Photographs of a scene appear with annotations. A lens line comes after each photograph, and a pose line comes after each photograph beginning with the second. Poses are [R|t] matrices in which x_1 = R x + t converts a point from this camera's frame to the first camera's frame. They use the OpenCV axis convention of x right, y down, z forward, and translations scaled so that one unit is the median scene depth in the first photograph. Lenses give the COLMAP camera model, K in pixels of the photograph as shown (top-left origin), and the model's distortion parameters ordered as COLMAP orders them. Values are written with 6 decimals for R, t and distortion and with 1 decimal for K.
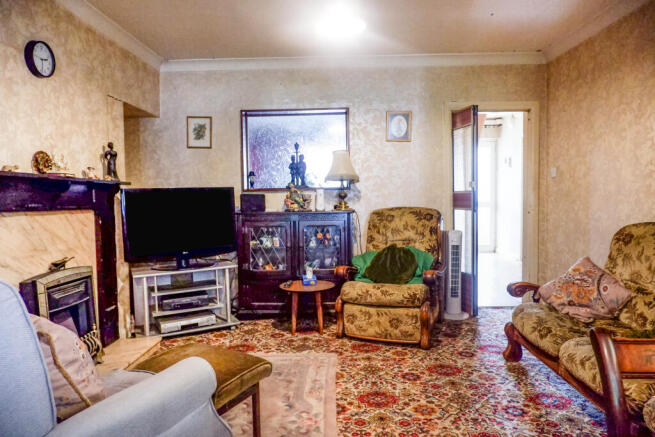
lens RADIAL K [[430.1, 0, 327.5], [0, 430.1, 218.5], [0, 0, 1]] dist [-0.002766, -0.000304]
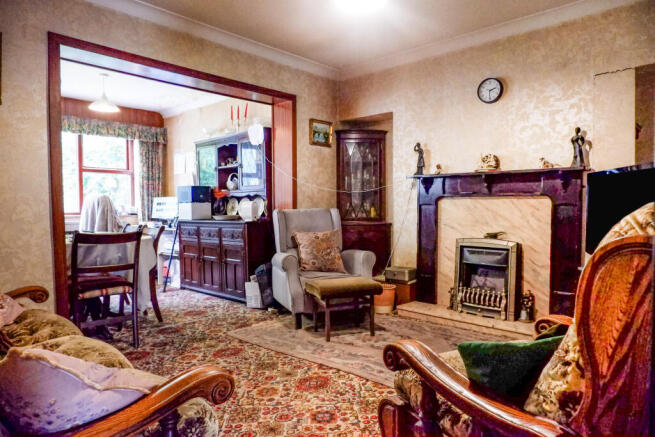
lens RADIAL K [[430.1, 0, 327.5], [0, 430.1, 218.5], [0, 0, 1]] dist [-0.002766, -0.000304]
pose [[-0.667533, 0.040570, -0.743474, 0.796328], [-0.019091, 0.997254, 0.071559, -0.037520], [0.744335, 0.061962, -0.664925, 1.604452]]
